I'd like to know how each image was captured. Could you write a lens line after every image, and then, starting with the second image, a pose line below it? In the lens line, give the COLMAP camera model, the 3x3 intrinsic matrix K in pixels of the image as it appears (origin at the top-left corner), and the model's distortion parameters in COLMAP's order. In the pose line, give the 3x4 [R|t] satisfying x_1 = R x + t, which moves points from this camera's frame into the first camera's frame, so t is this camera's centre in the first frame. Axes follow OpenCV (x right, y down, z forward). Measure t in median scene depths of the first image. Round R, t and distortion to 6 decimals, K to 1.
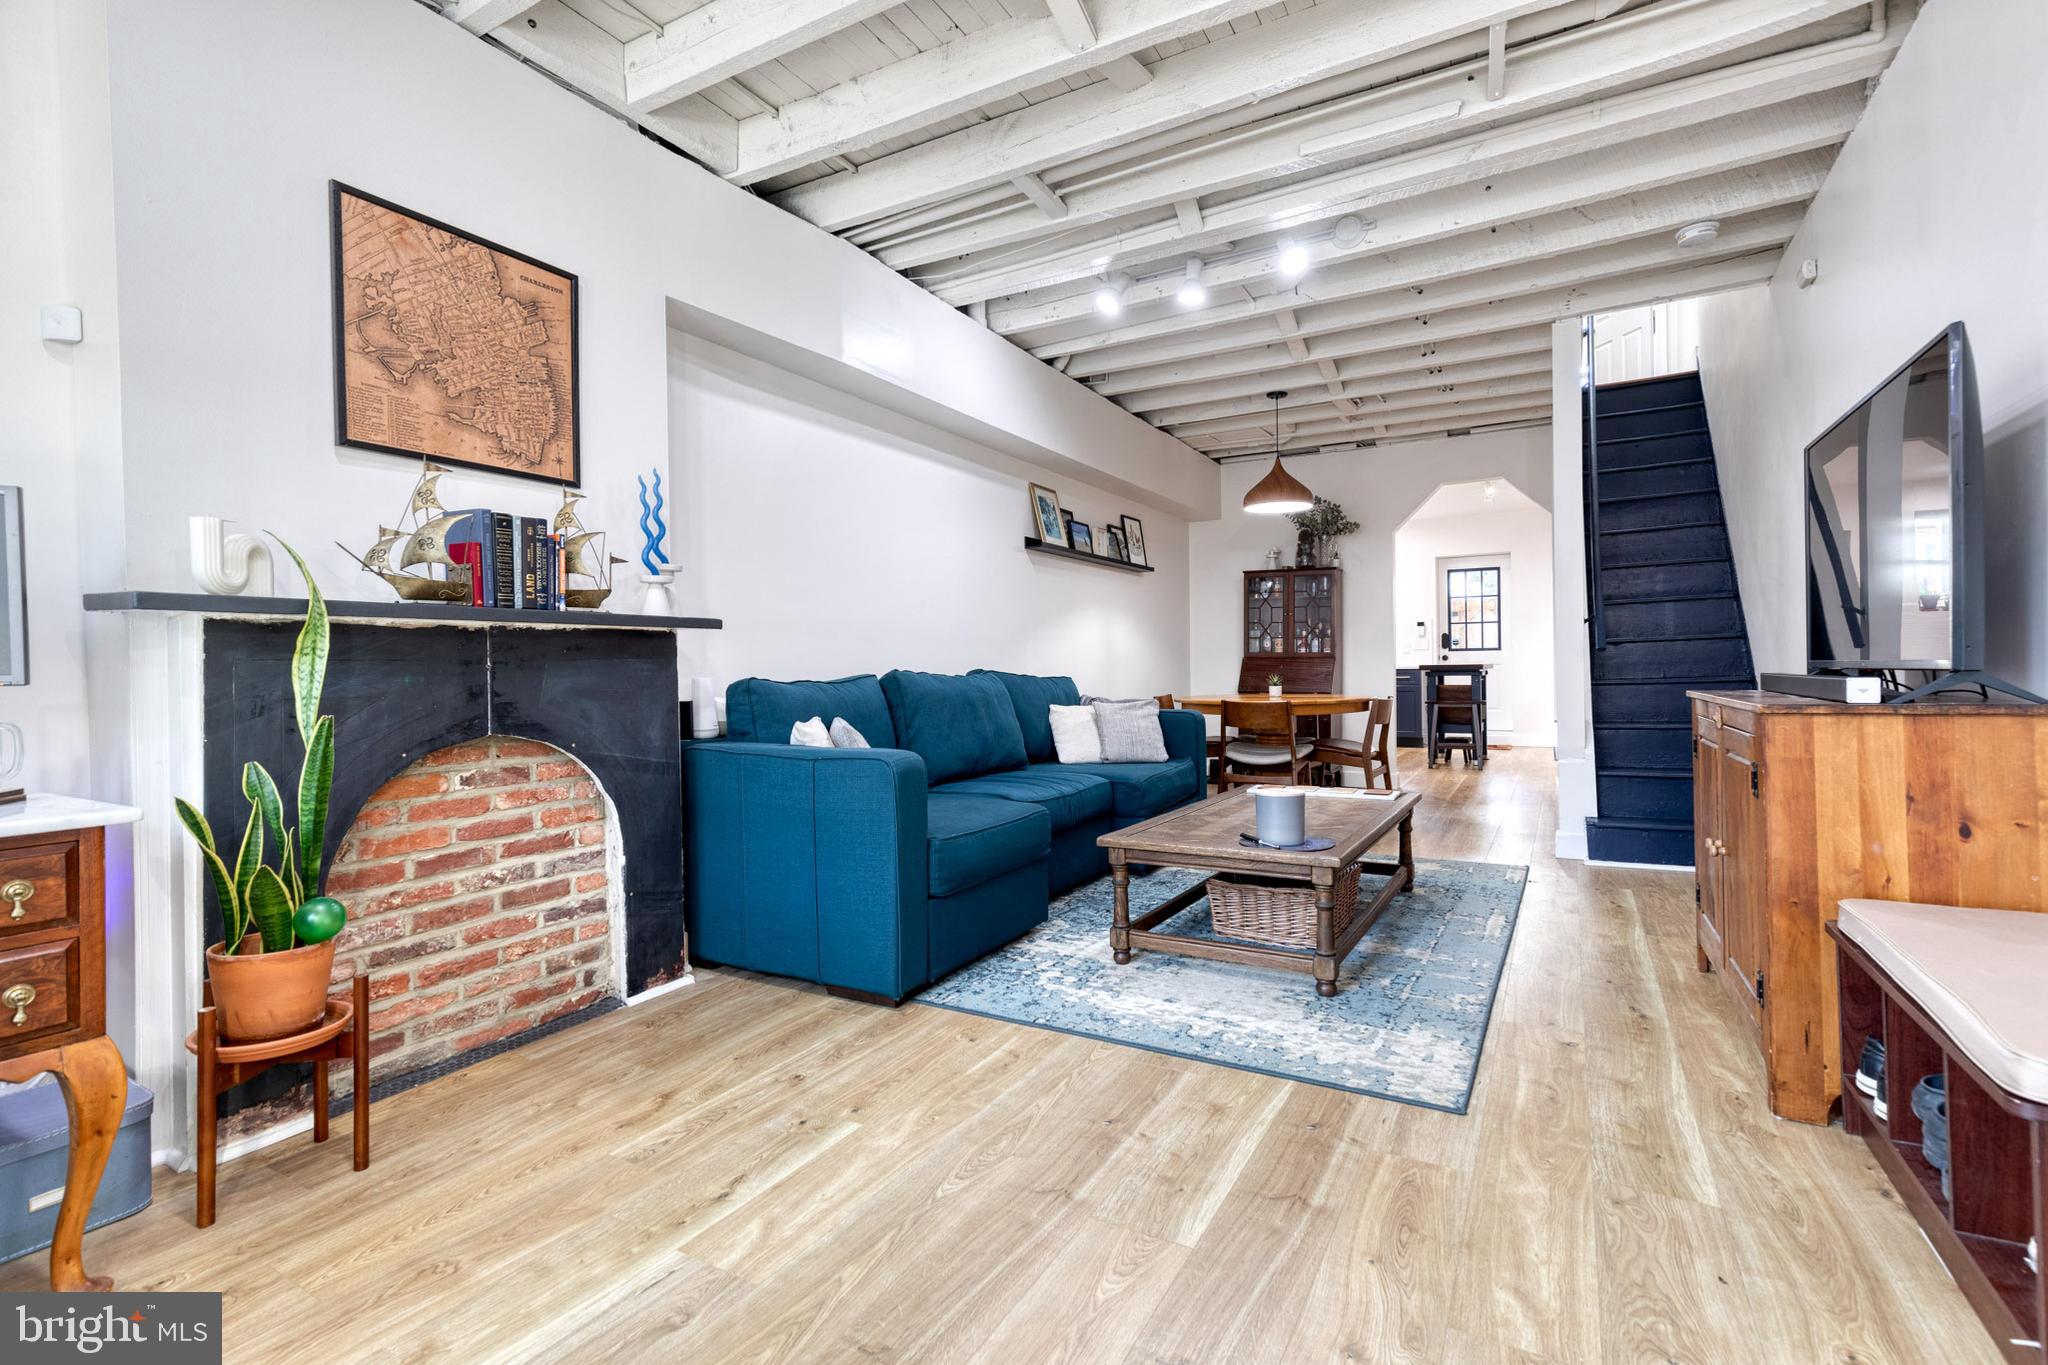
lens RADIAL K [[940.4, 0, 1058.1], [0, 940.4, 667.7], [0, 0, 1]] dist [0.012657, -0.000825]
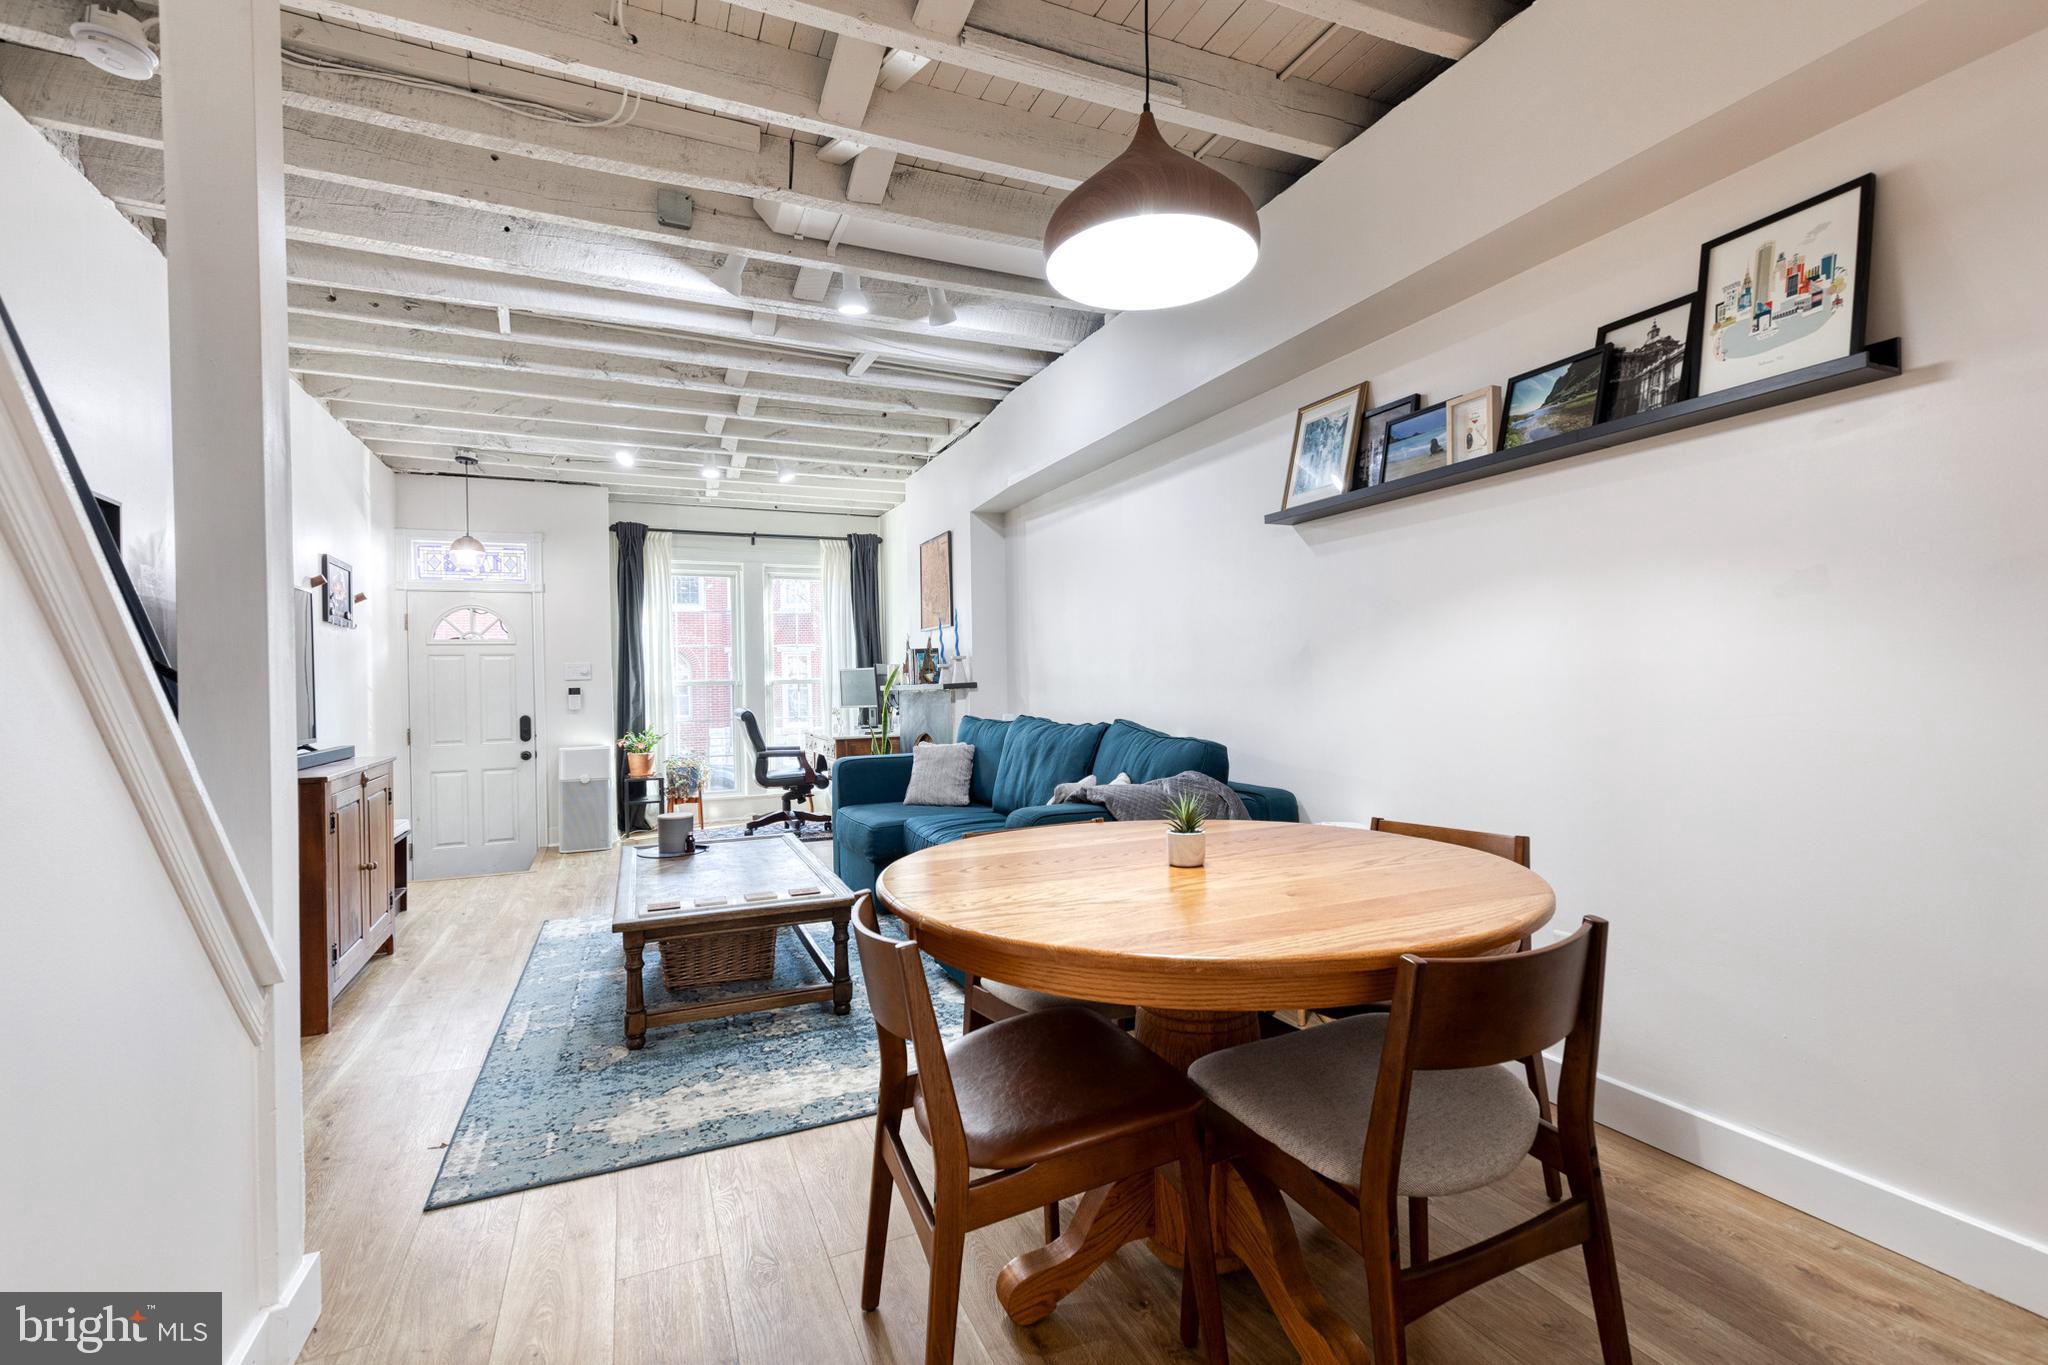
lens RADIAL K [[926.8, 0, 1043.9], [0, 926.8, 682.2], [0, 0, 1]] dist [0.010480, -0.000753]
pose [[-0.607791, 0.027631, -0.793616, 1.043573], [0.033326, 0.999402, 0.009273, -0.070966], [0.793397, -0.020812, -0.608348, 2.377866]]
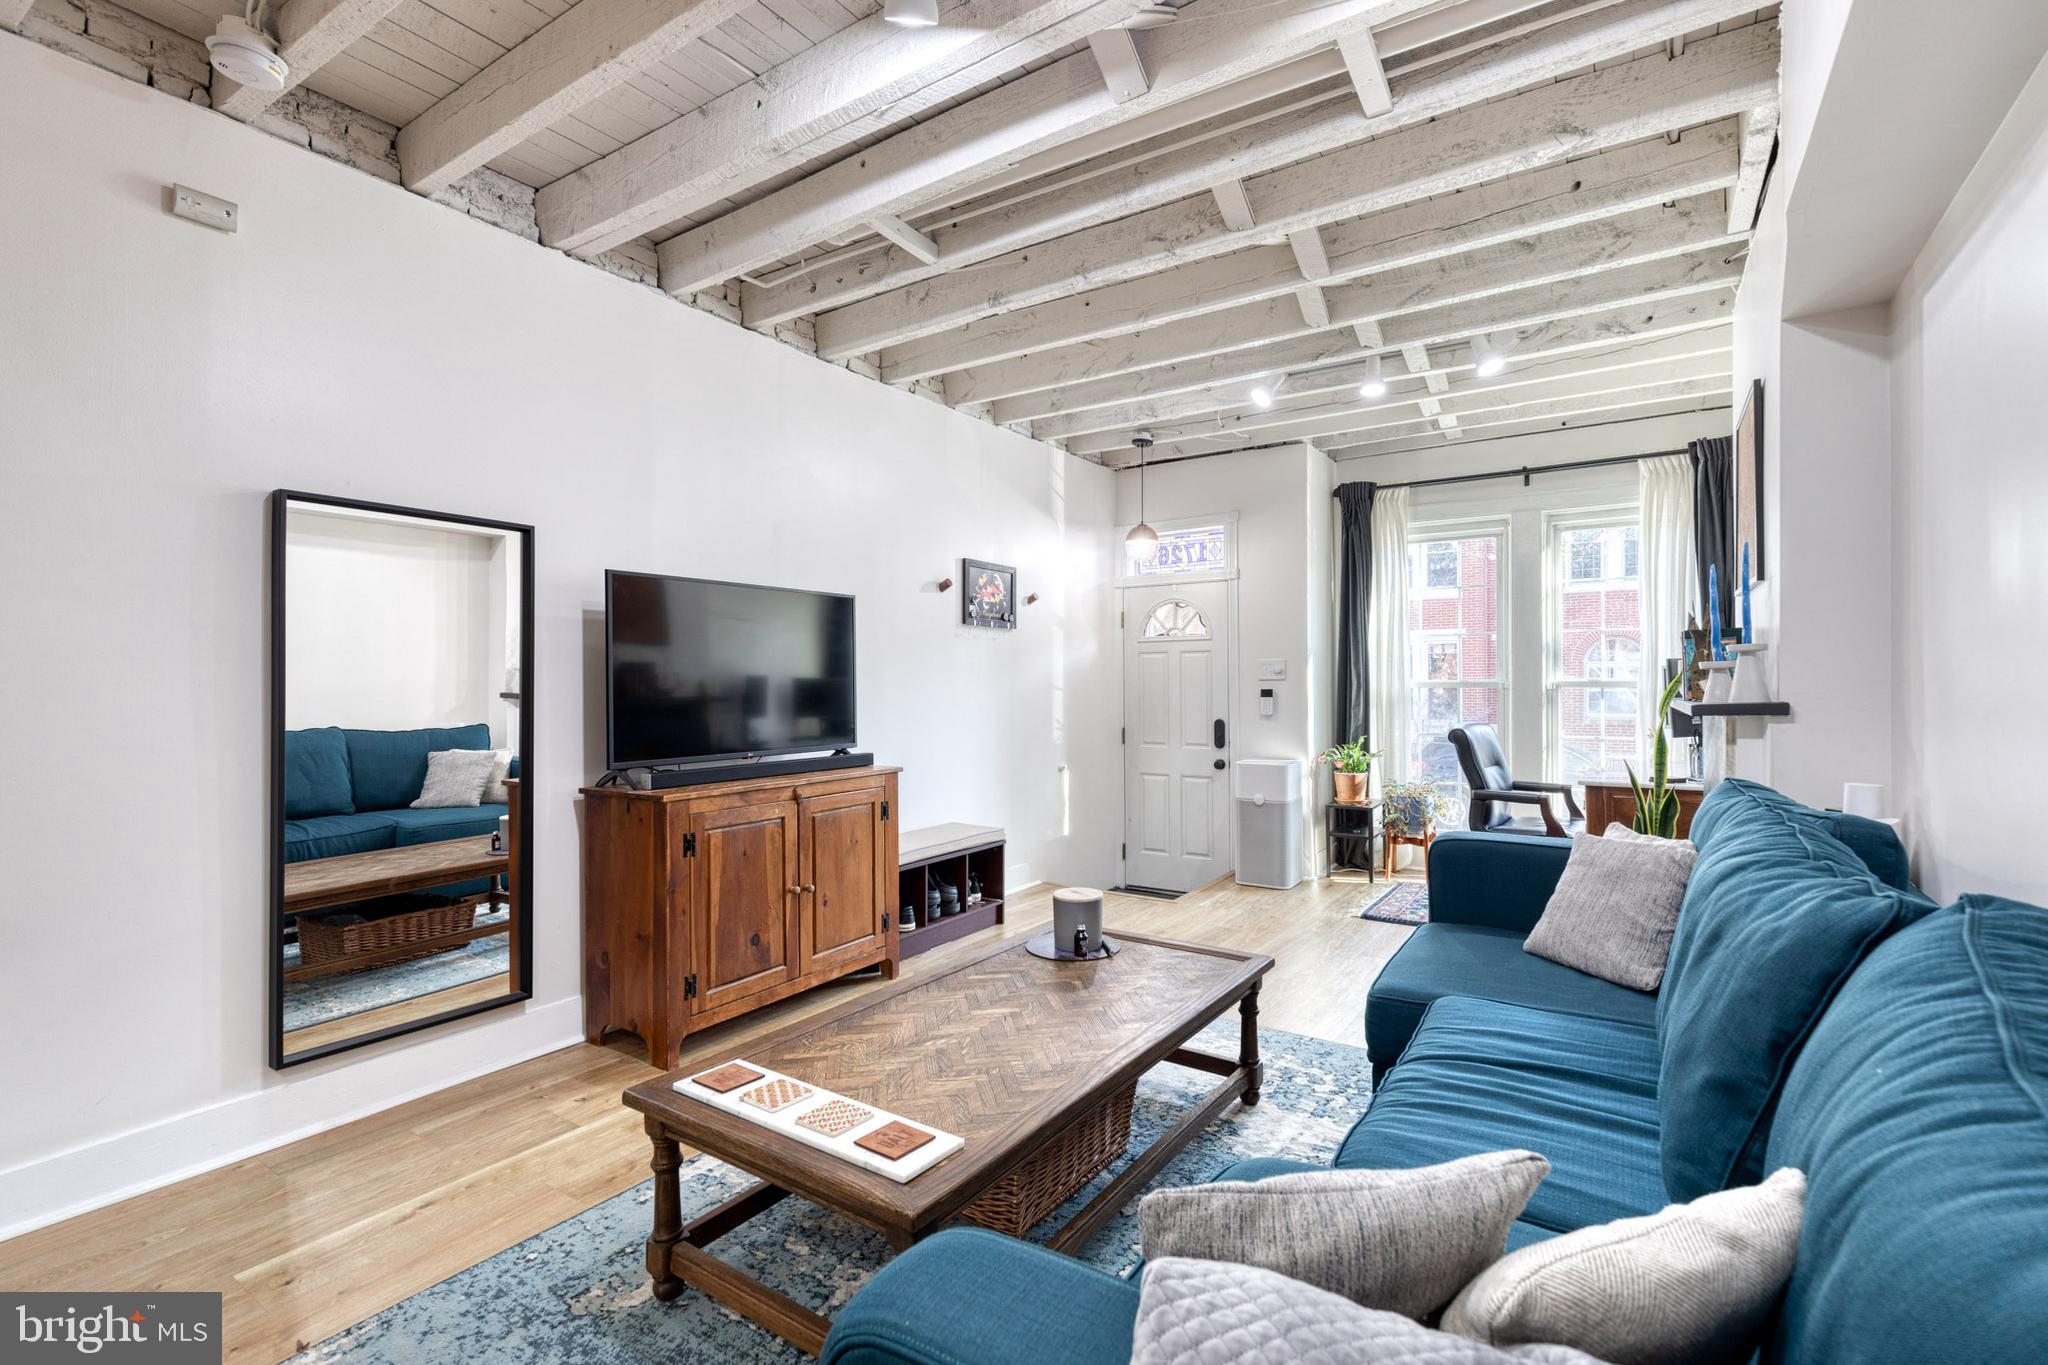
lens RADIAL K [[921.3, 0, 1034.1], [0, 921.3, 682.2], [0, 0, 1]] dist [0.009507, -0.001365]
pose [[-0.995494, 0.022005, 0.092231, 0.193002], [0.021409, 0.999743, -0.007452, -0.085589], [-0.092372, -0.005444, -0.995710, 2.002483]]
